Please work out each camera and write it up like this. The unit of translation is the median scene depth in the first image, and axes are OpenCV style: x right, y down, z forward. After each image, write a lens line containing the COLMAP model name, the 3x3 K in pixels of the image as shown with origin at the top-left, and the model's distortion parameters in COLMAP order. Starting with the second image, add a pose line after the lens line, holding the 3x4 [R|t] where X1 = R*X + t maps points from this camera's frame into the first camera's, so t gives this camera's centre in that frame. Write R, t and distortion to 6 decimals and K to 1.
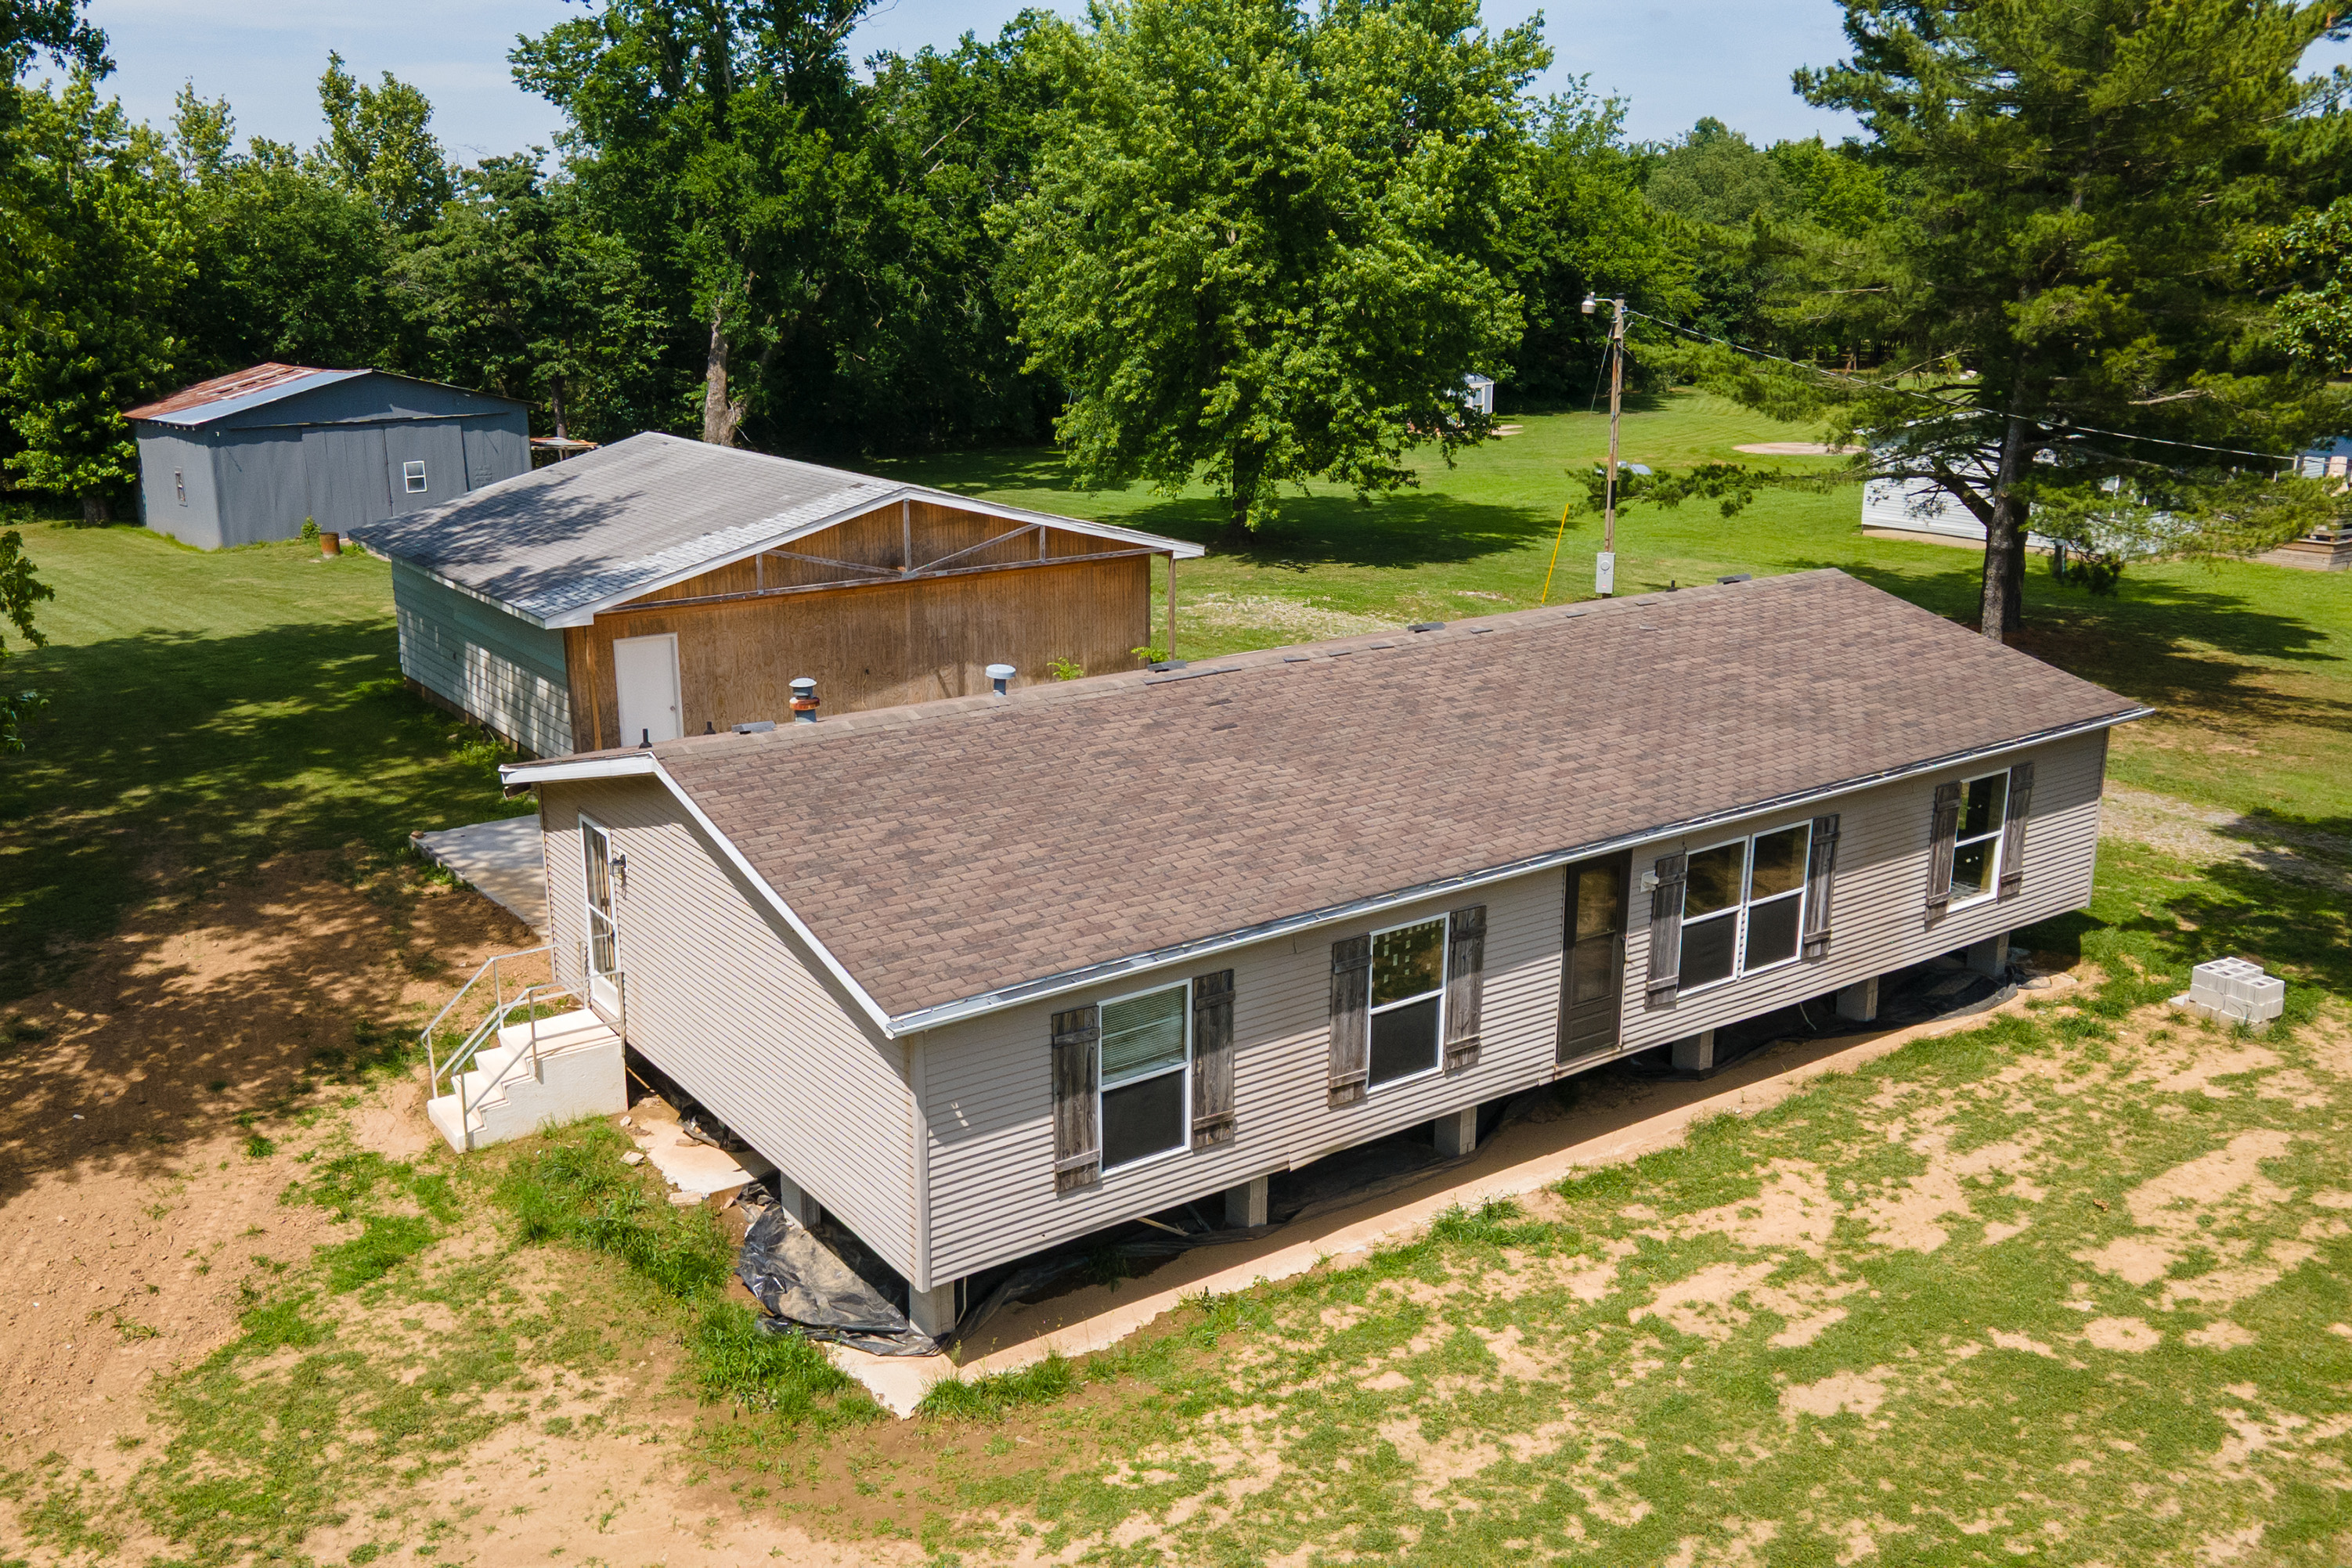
lens RADIAL K [[2028.0, 0, 1186.7], [0, 2028.0, 821.4], [0, 0, 1]] dist [0.017369, 0.000714]
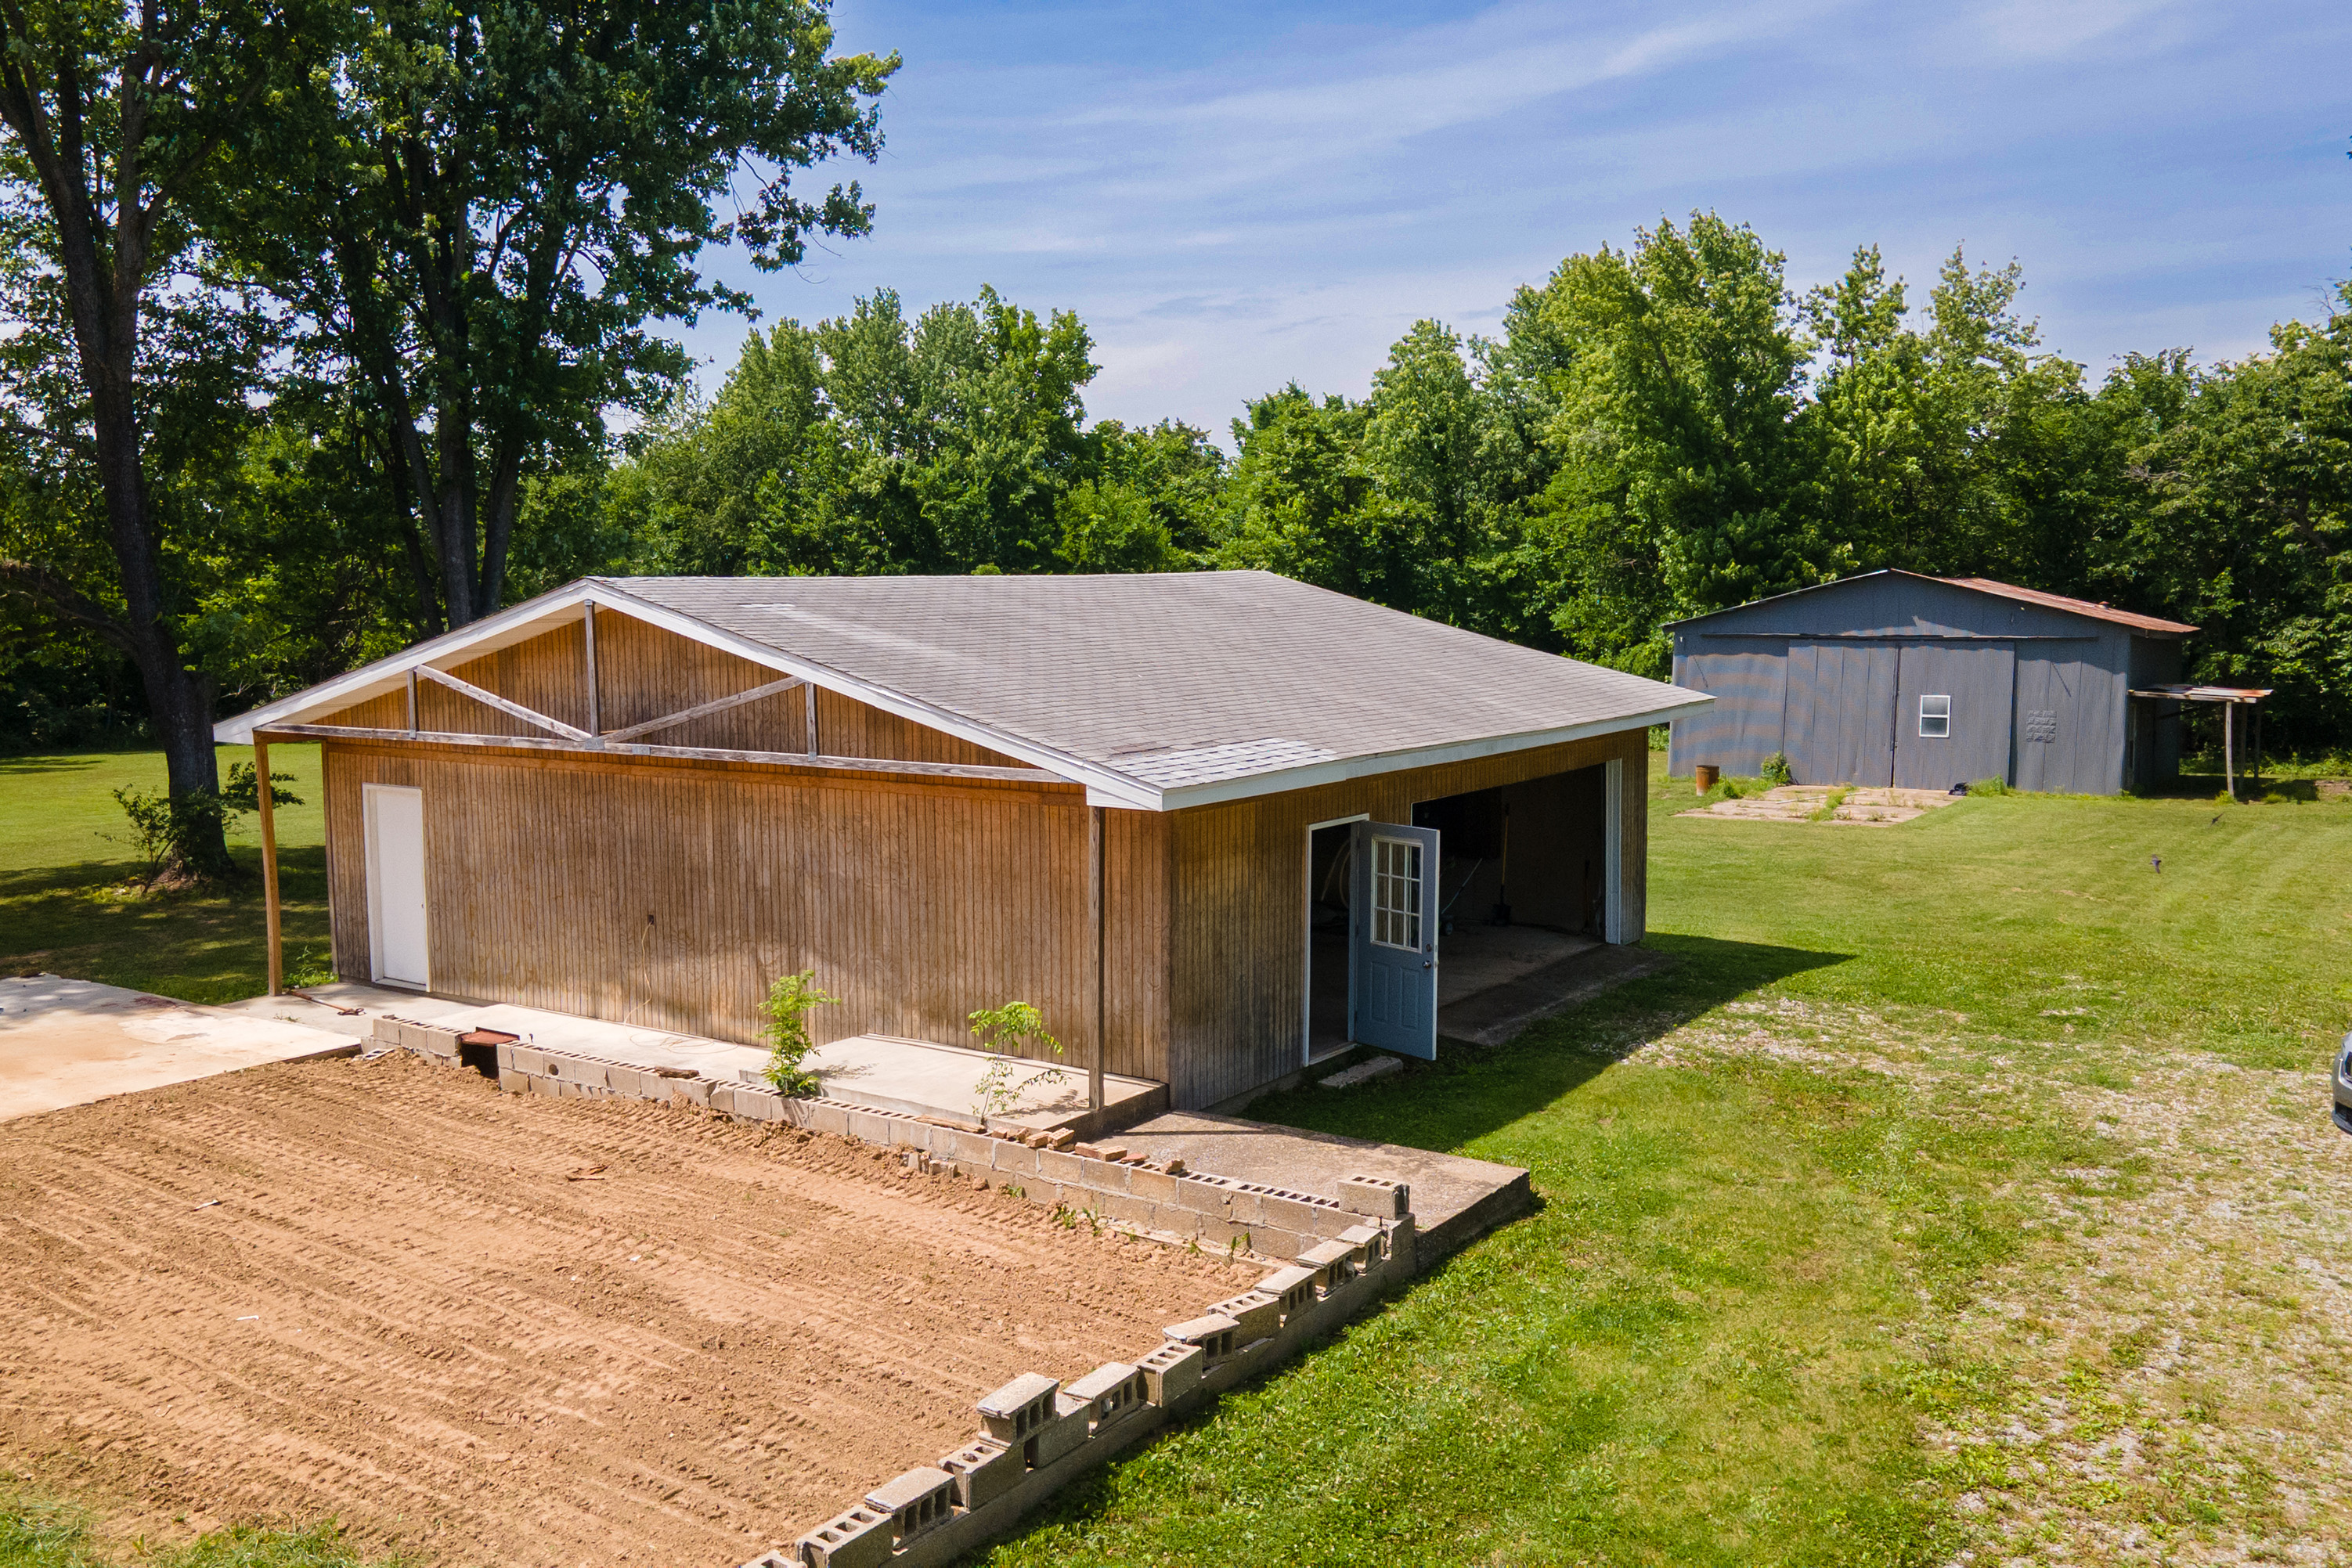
lens RADIAL K [[1982.9, 0, 1203.4], [0, 1982.9, 822.0], [0, 0, 1]] dist [0.057994, -0.000436]
pose [[0.352304, 0.110463, -0.929344, 0.514567], [-0.238799, 0.970751, 0.024859, -0.193997], [0.904907, 0.213168, 0.368378, 1.226290]]
